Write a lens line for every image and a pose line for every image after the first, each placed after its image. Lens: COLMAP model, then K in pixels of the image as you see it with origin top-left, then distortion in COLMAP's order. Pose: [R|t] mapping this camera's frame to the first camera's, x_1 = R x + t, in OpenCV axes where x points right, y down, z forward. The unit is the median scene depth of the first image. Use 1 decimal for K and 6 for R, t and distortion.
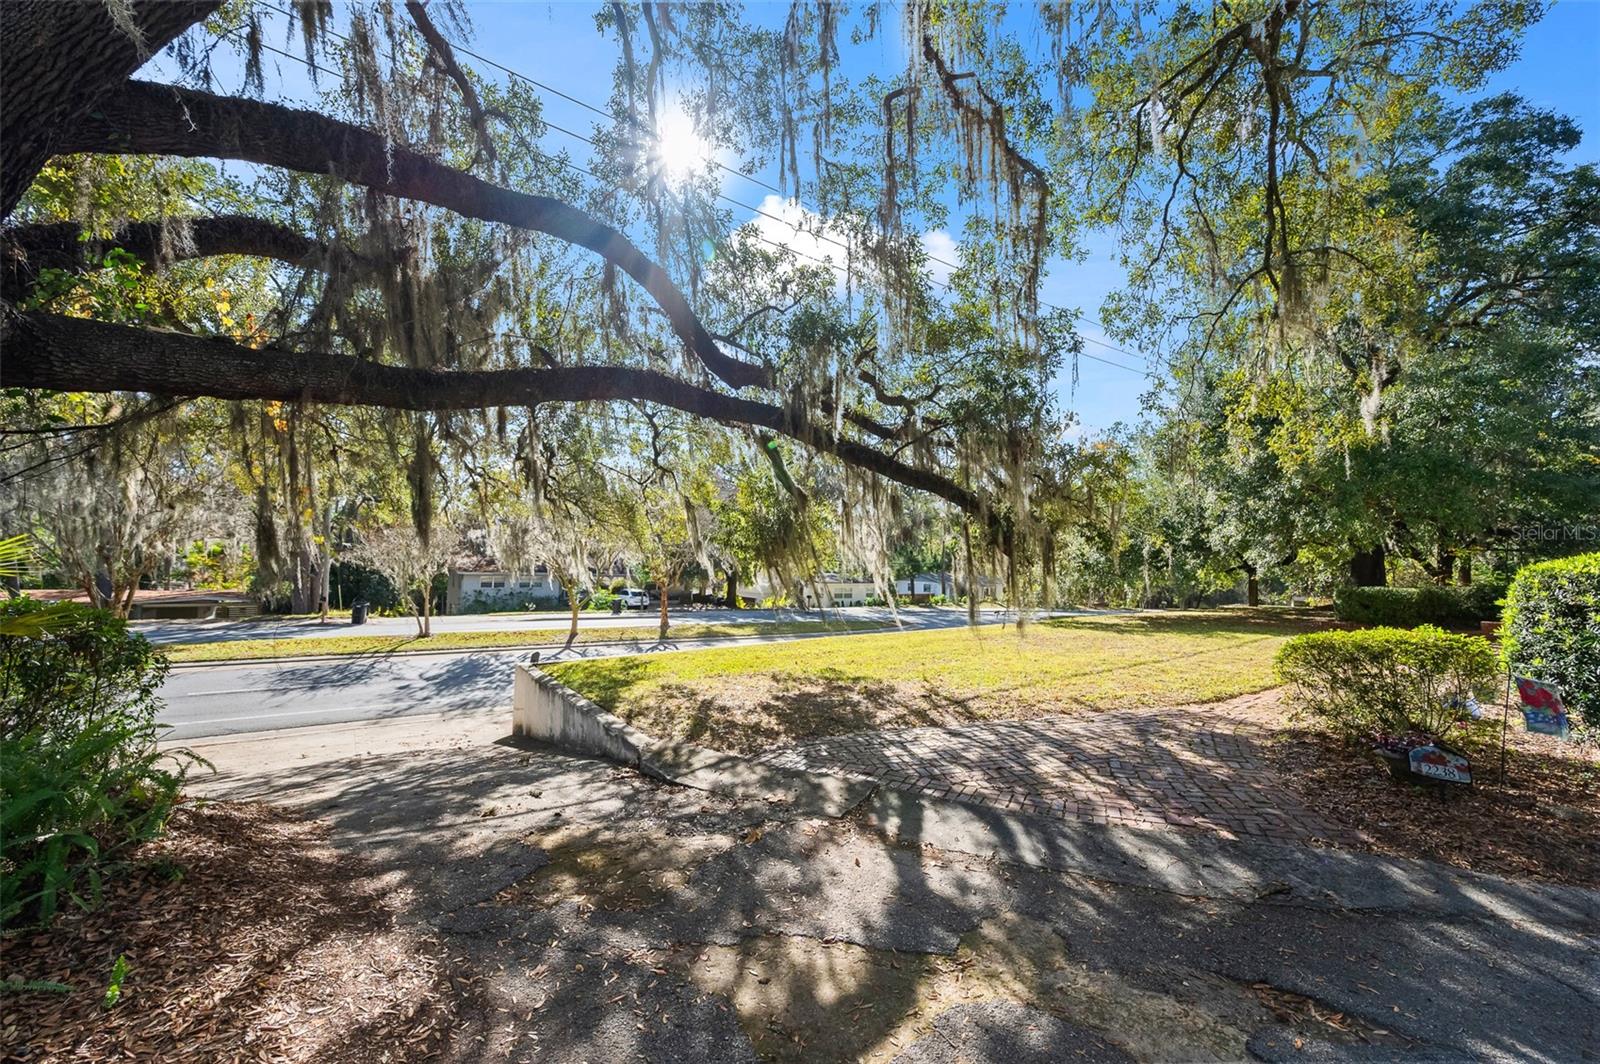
lens RADIAL K [[629.5, 0, 818.7], [0, 629.5, 547.7], [0, 0, 1]] dist [0.000247, 0.000051]
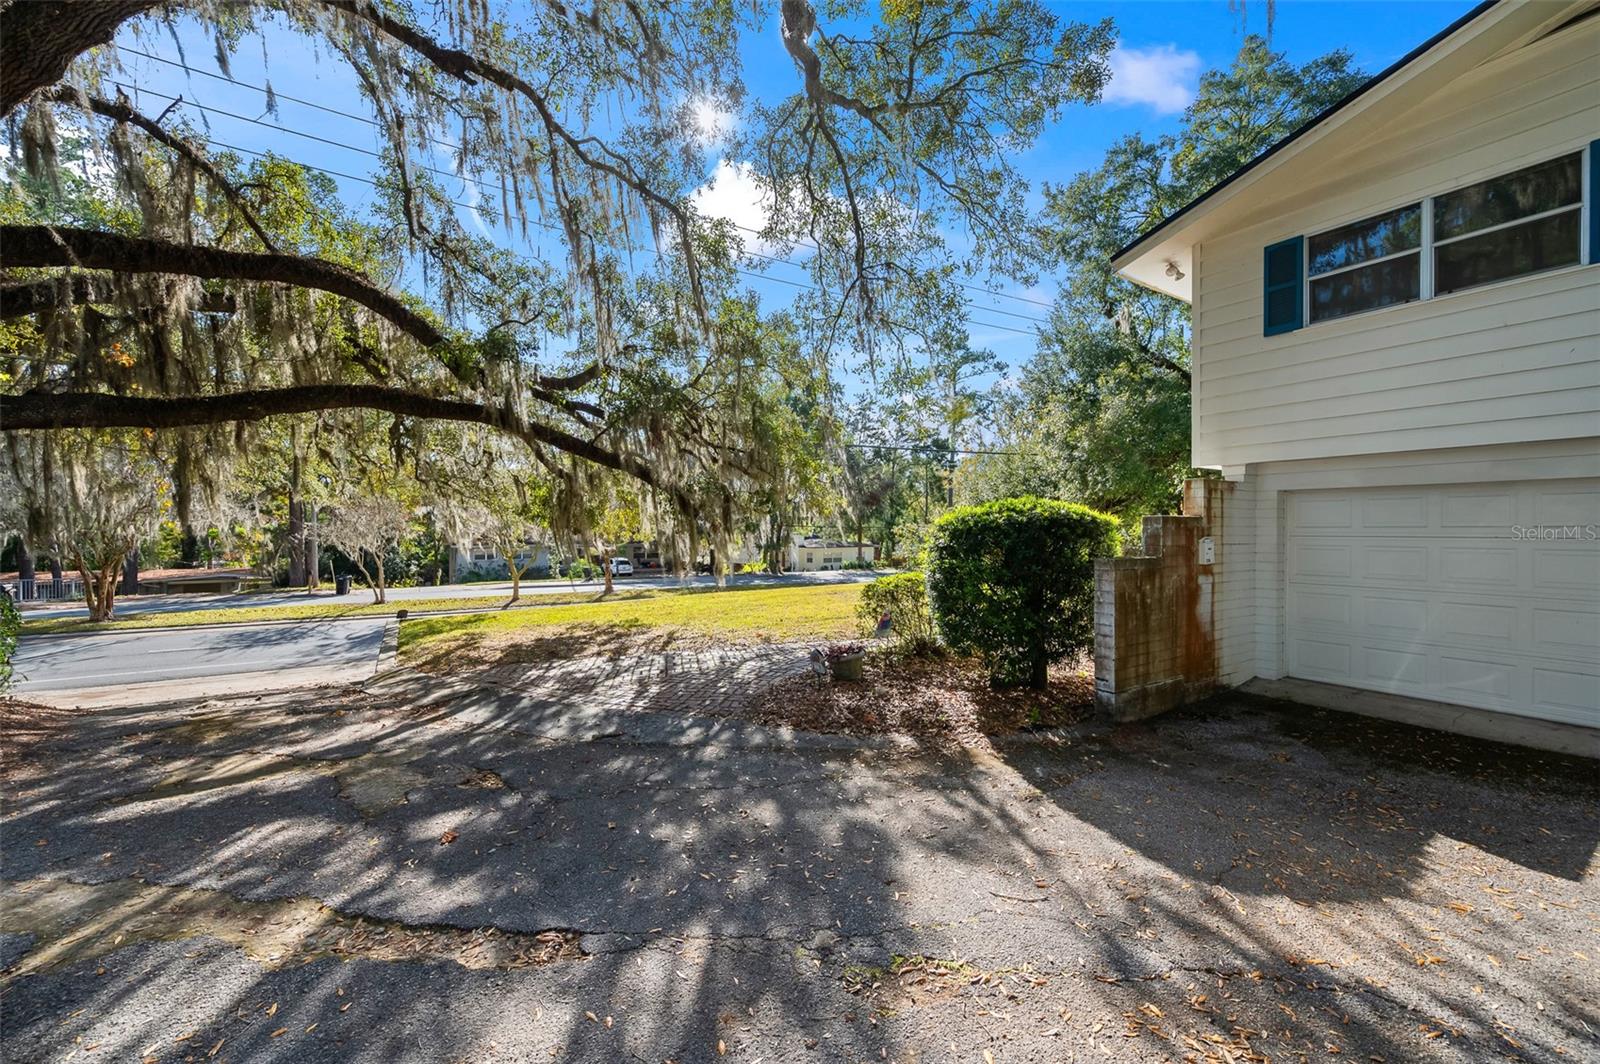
lens RADIAL K [[631.0, 0, 800.0], [0, 631.0, 532.0], [0, 0, 1]] dist [-0.000659, -0.000084]
pose [[0.997869, -0.024878, -0.060316, 0.411131], [0.026677, 0.999217, 0.029208, 0.003112], [0.059542, -0.030755, 0.997752, -0.146062]]
